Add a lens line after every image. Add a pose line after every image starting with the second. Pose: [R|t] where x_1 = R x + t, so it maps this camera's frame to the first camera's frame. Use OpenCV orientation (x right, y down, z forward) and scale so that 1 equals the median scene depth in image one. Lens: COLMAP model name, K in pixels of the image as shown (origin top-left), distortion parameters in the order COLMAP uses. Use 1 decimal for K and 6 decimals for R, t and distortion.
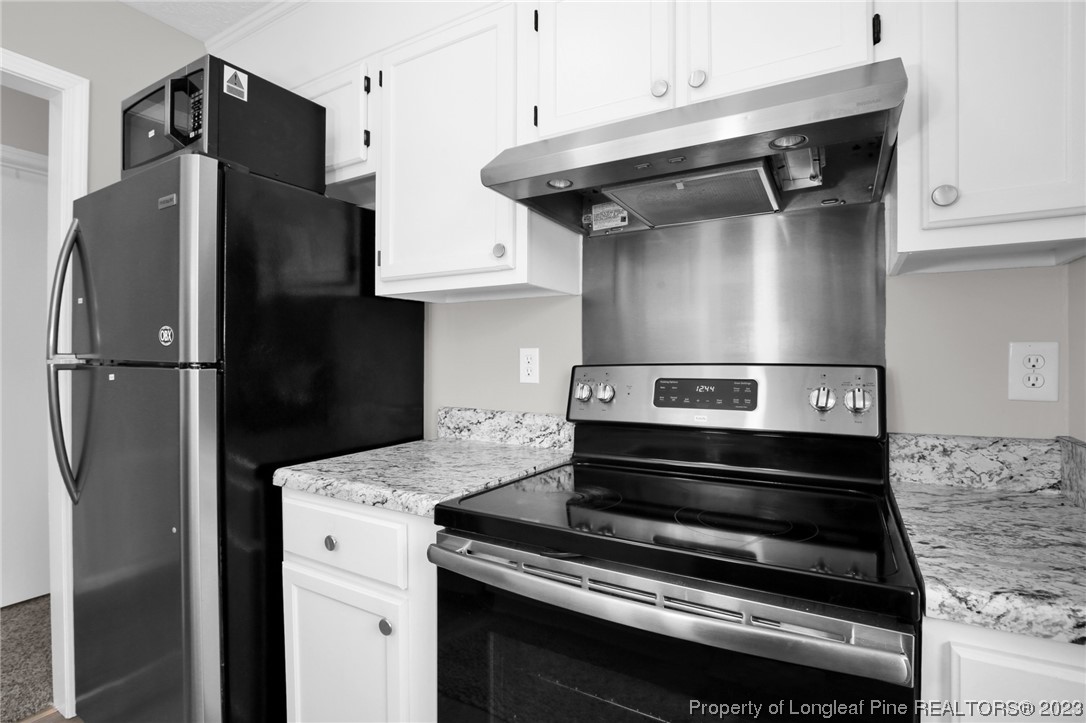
lens RADIAL K [[516.6, 0, 540.9], [0, 516.6, 356.1], [0, 0, 1]] dist [-0.051470, 0.012183]
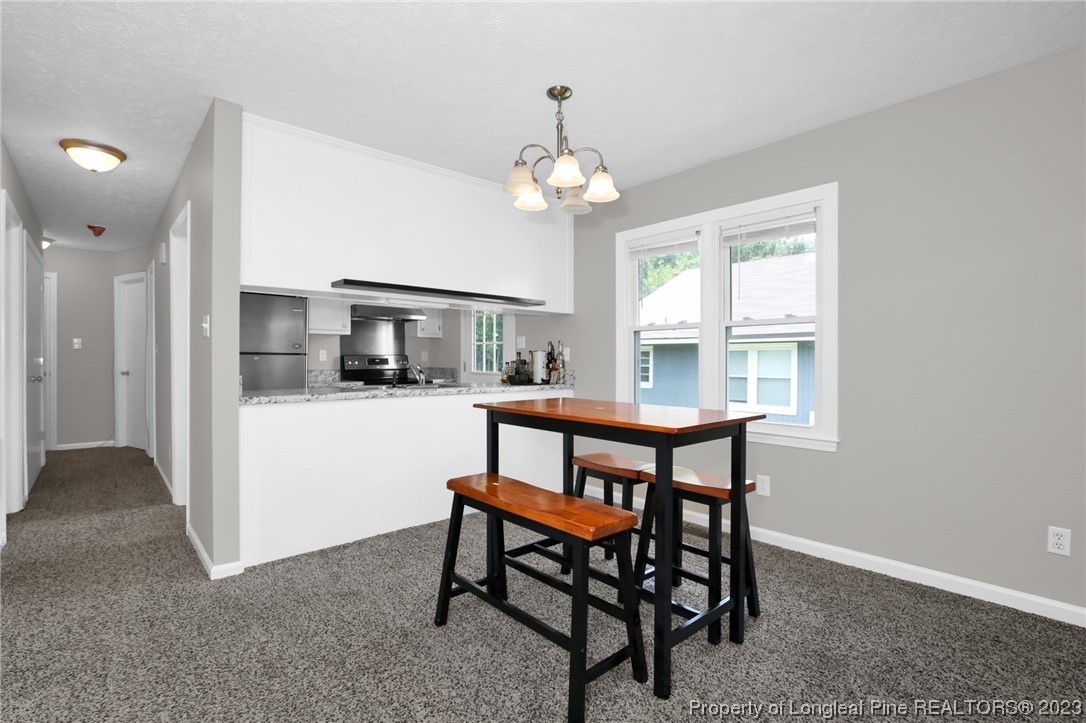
lens RADIAL K [[516.0, 0, 543.0], [0, 516.0, 361.5], [0, 0, 1]] dist [-0.039210, 0.012865]
pose [[0.333547, -0.010201, 0.942678, -2.752883], [0.008503, 0.999933, 0.007811, 0.039724], [-0.942695, 0.005410, 0.333611, -1.504655]]
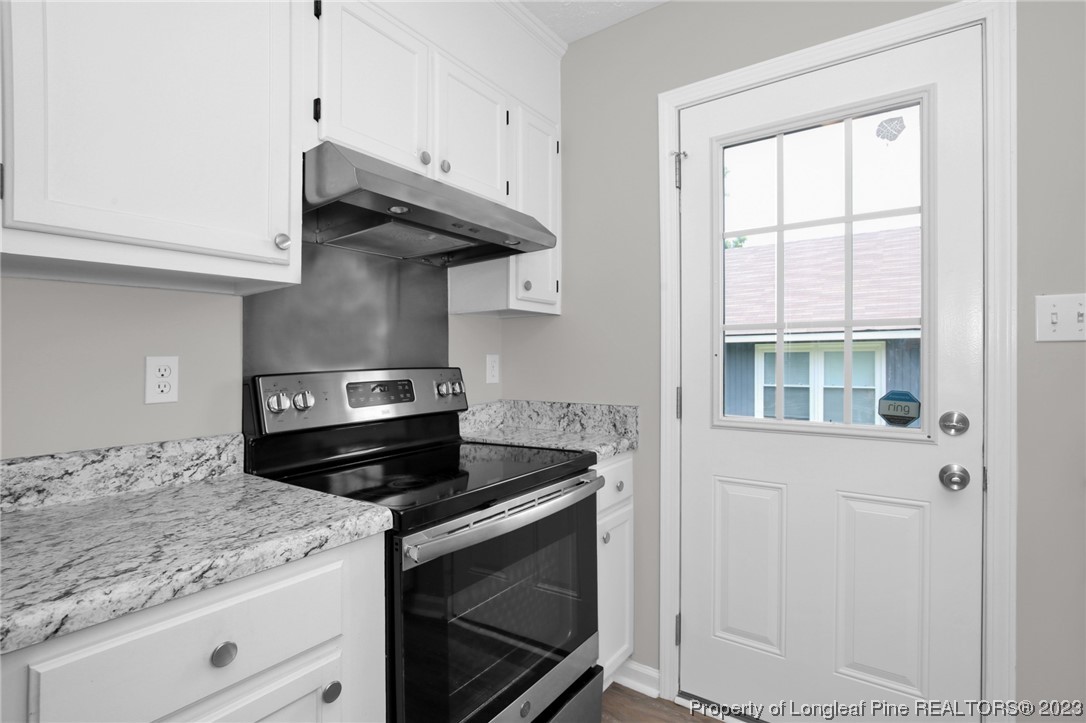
lens RADIAL K [[516.0, 0, 543.0], [0, 516.0, 361.5], [0, 0, 1]] dist [-0.039210, 0.012865]
pose [[0.110453, -0.005832, 0.993864, -0.711058], [0.017397, 0.999841, 0.003934, -0.001745], [-0.993729, 0.016855, 0.110537, 0.367883]]
